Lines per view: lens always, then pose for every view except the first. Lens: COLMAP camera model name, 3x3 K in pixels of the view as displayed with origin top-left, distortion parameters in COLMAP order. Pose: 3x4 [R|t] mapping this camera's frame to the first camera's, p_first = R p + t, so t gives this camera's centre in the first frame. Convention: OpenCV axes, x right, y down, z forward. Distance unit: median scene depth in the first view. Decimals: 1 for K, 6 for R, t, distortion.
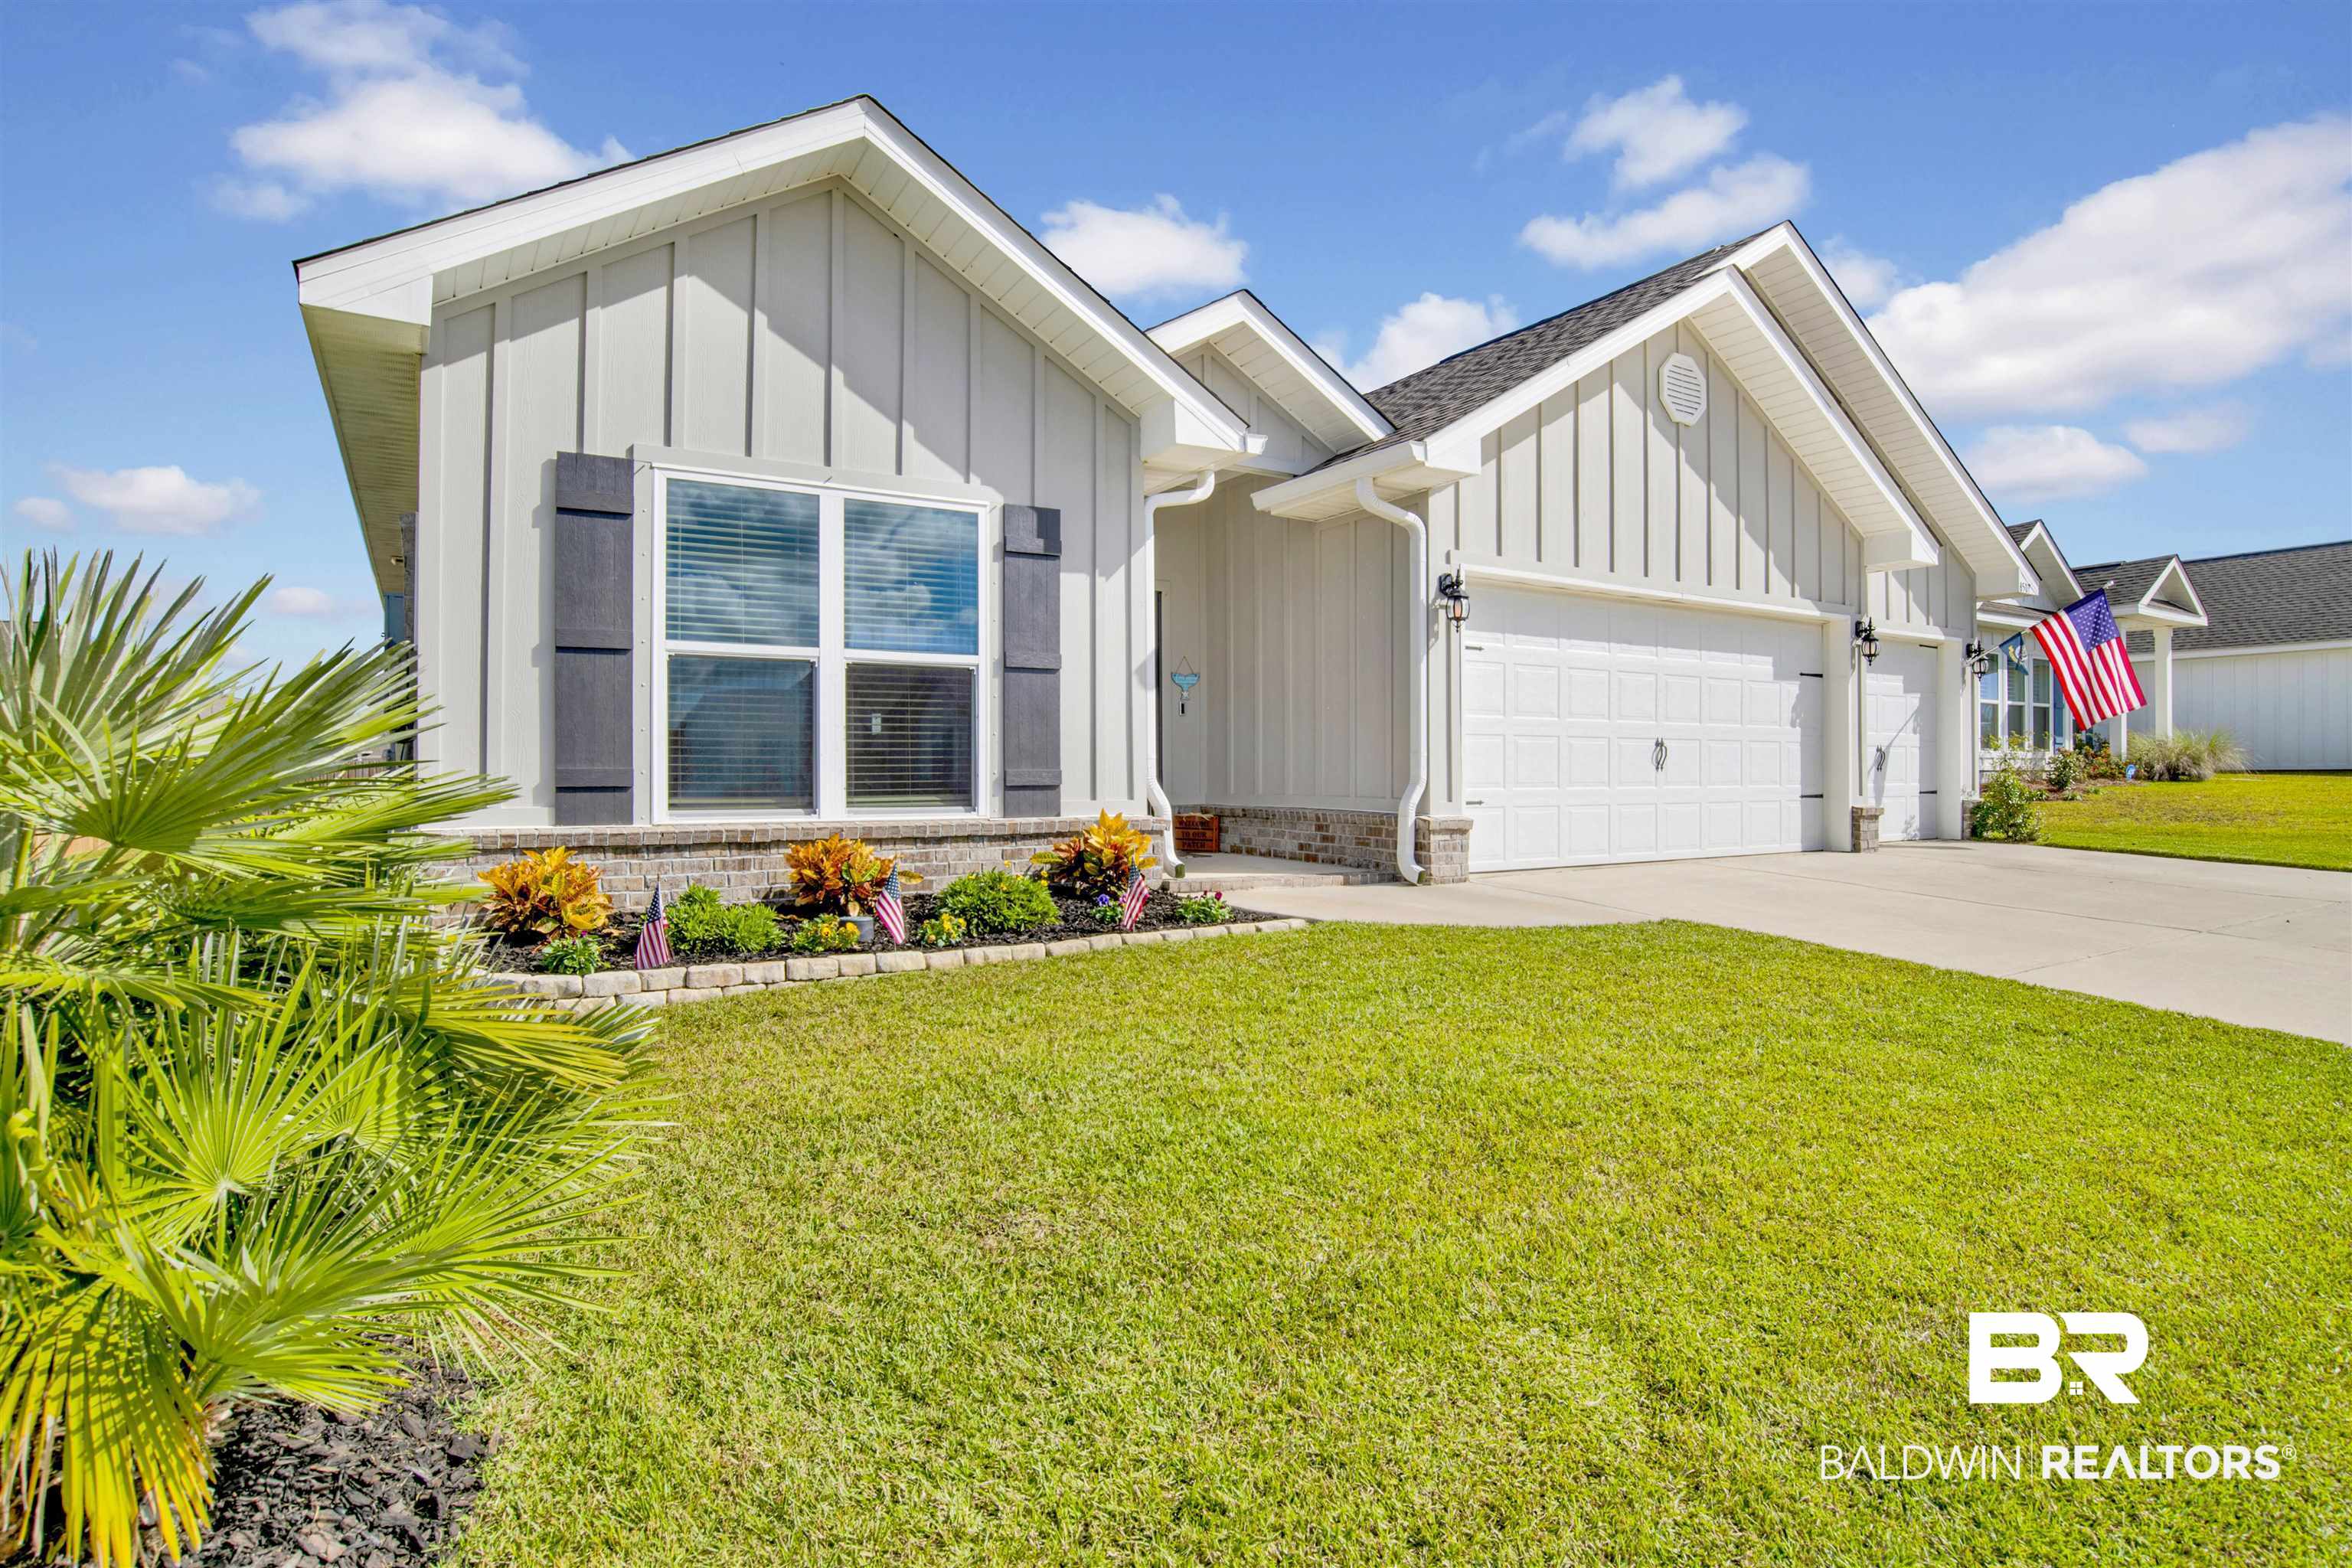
lens RADIAL K [[1258.5, 0, 1160.4], [0, 1258.5, 778.0], [0, 0, 1]] dist [-0.063293, 0.016633]
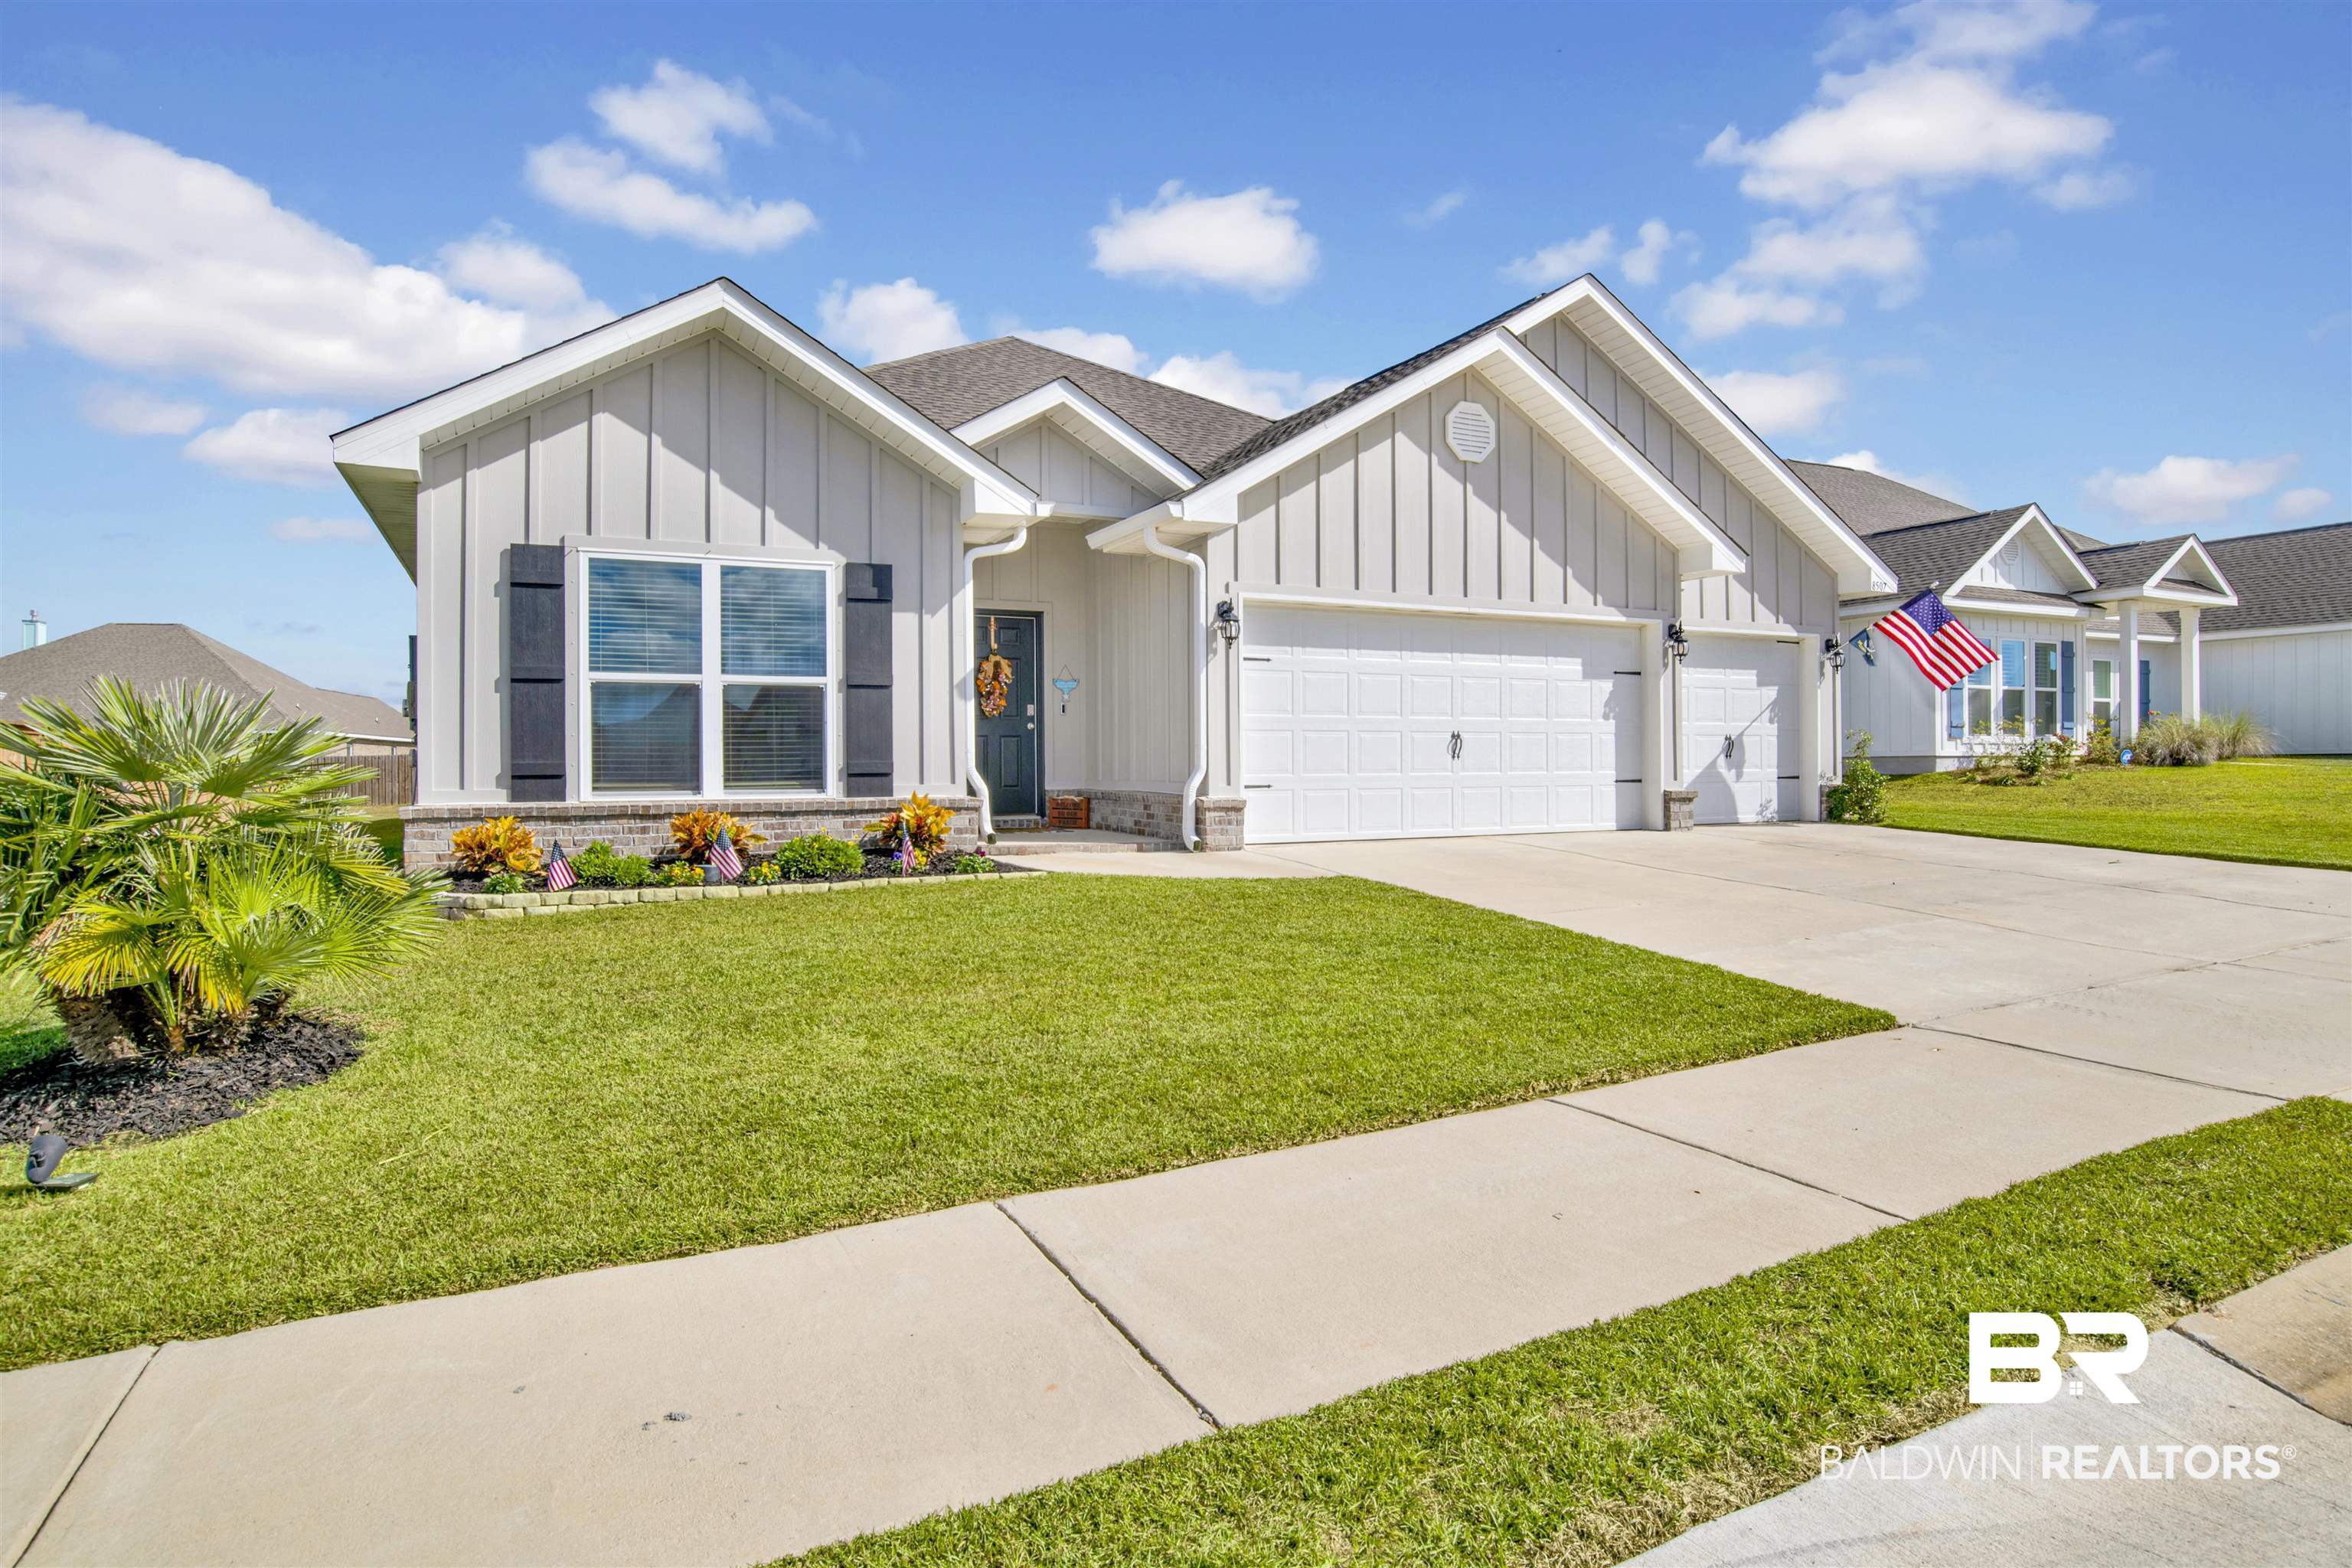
lens RADIAL K [[1372.2, 0, 1179.8], [0, 1372.2, 777.0], [0, 0, 1]] dist [-0.063202, 0.015114]
pose [[0.994994, -0.003543, -0.099875, 0.366944], [0.004269, 0.999966, 0.007058, 0.000992], [0.099846, -0.007449, 0.994975, -0.406773]]
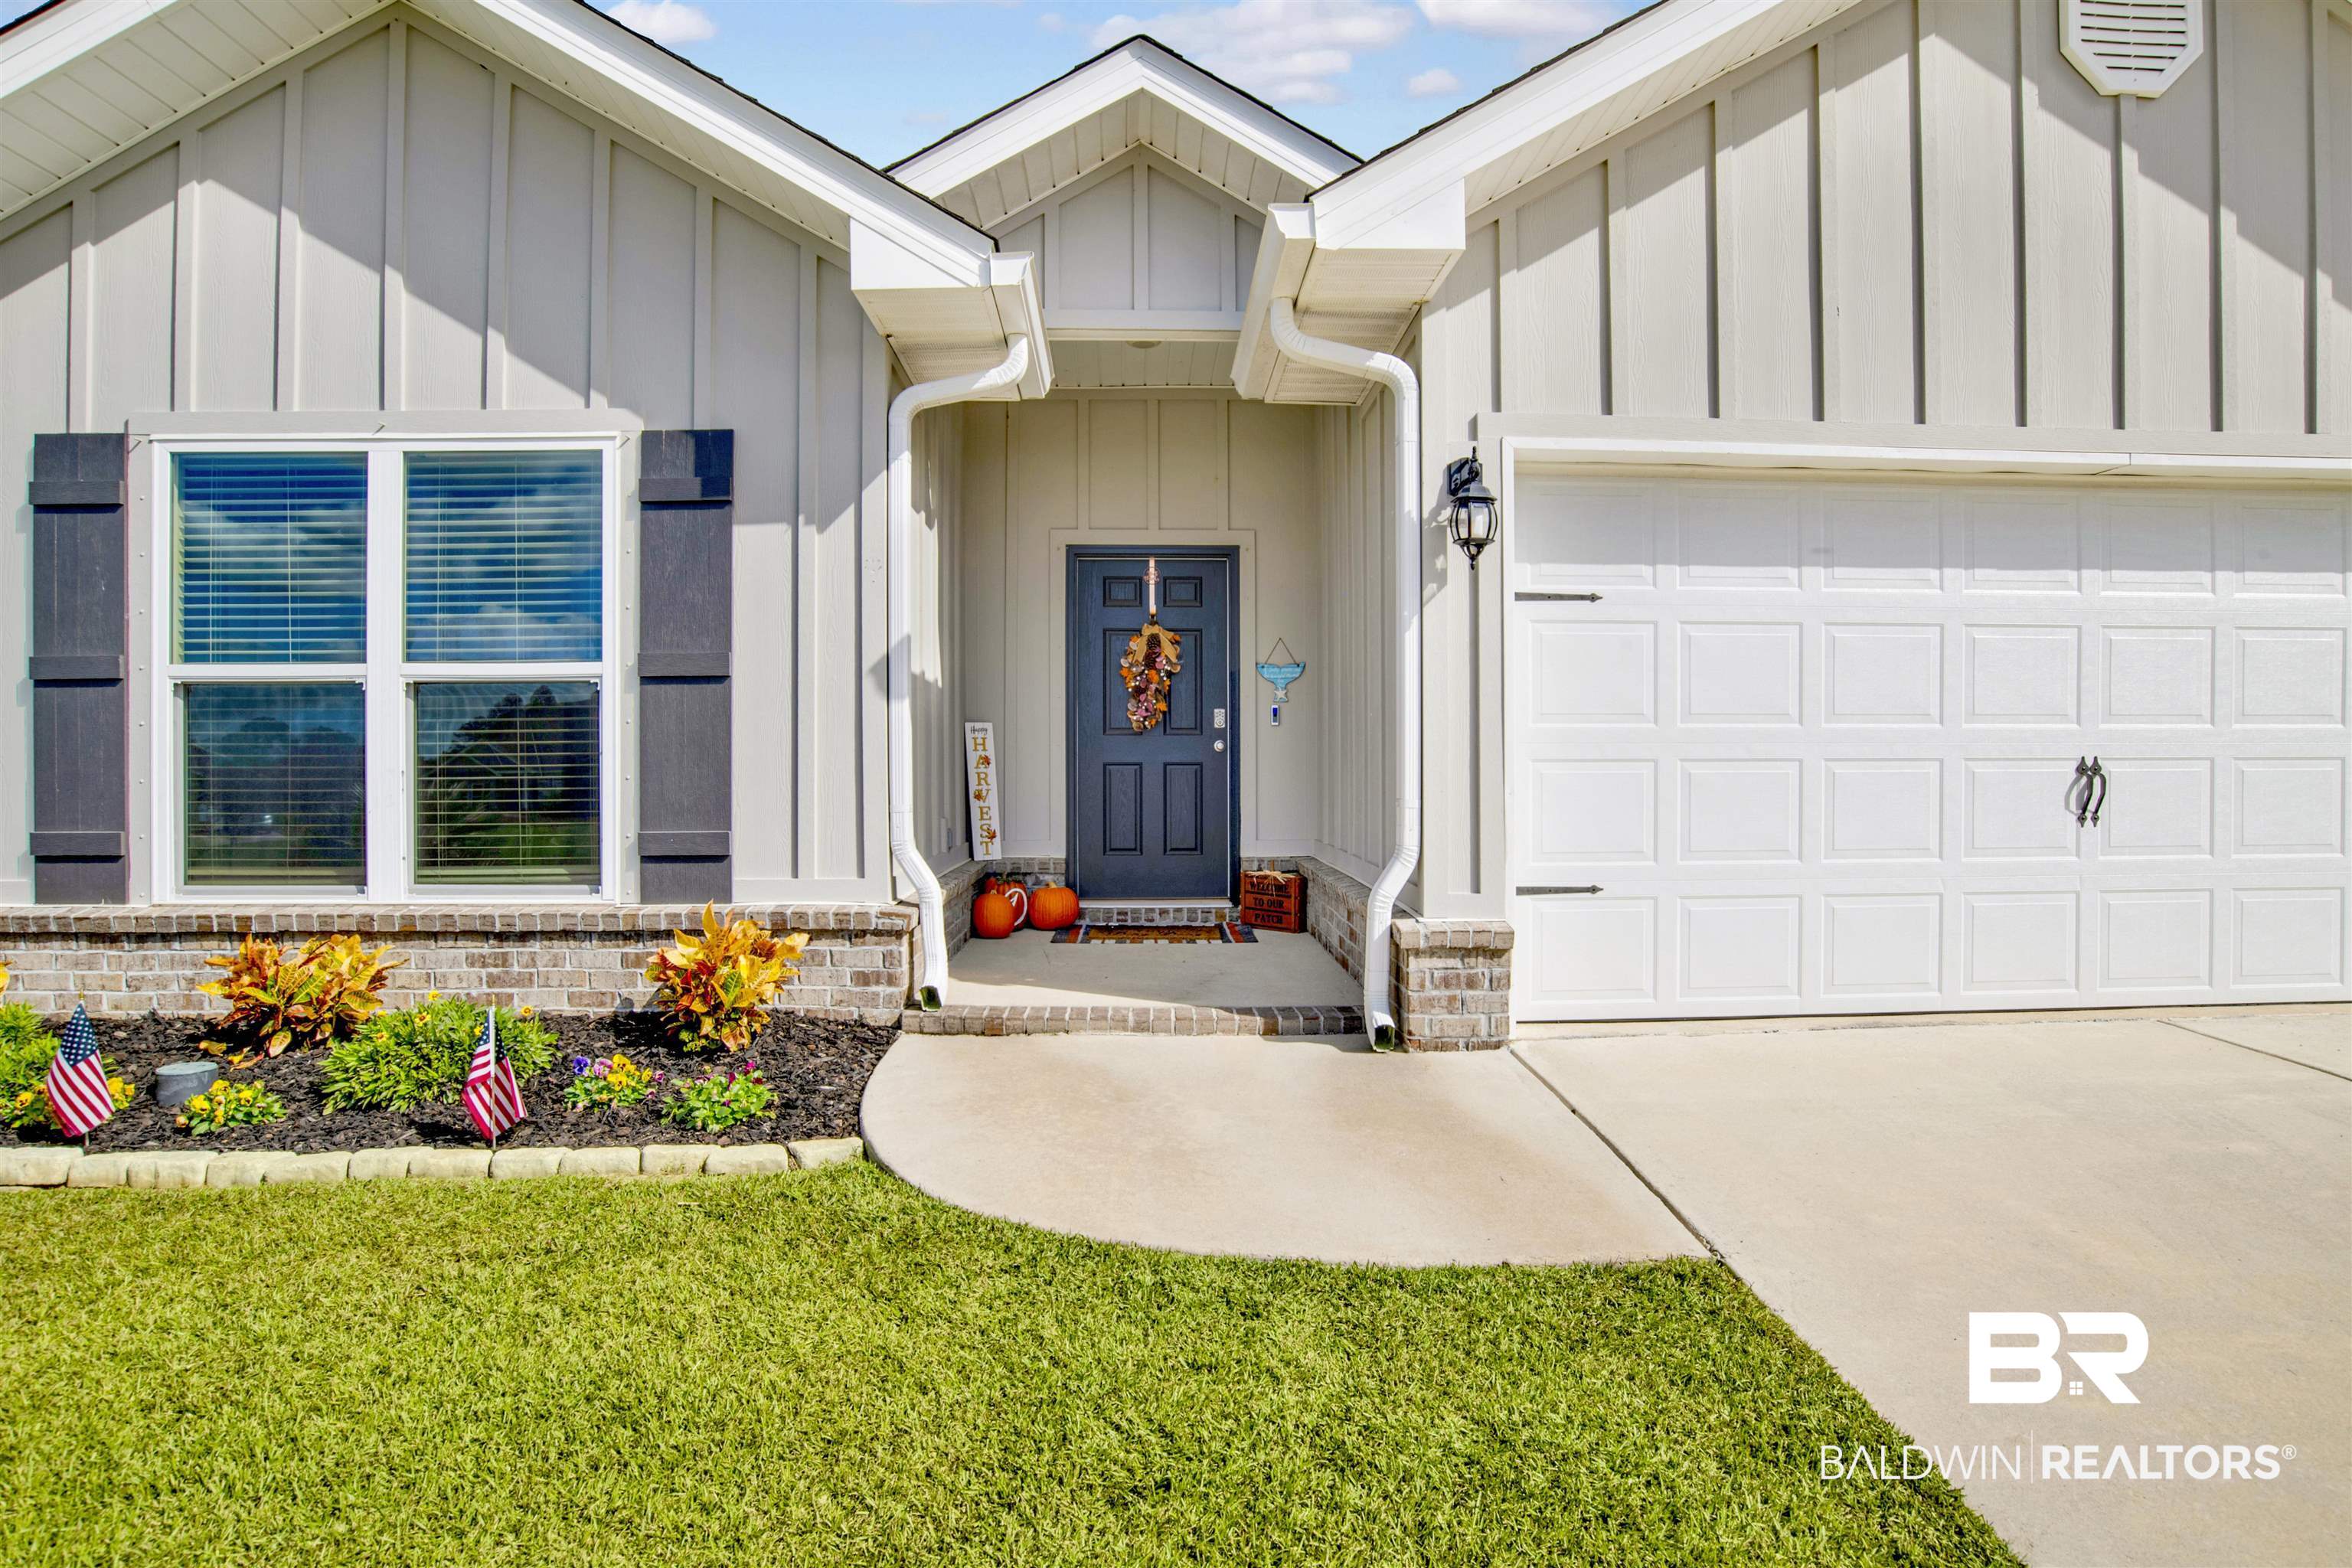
lens RADIAL K [[1258.5, 0, 1193.8], [0, 1258.5, 783.2], [0, 0, 1]] dist [-0.063293, 0.016633]
pose [[0.873910, 0.004528, -0.486067, 0.441946], [0.001831, 0.999919, 0.012606, -0.039015], [0.486085, -0.011906, 0.873830, 0.557697]]
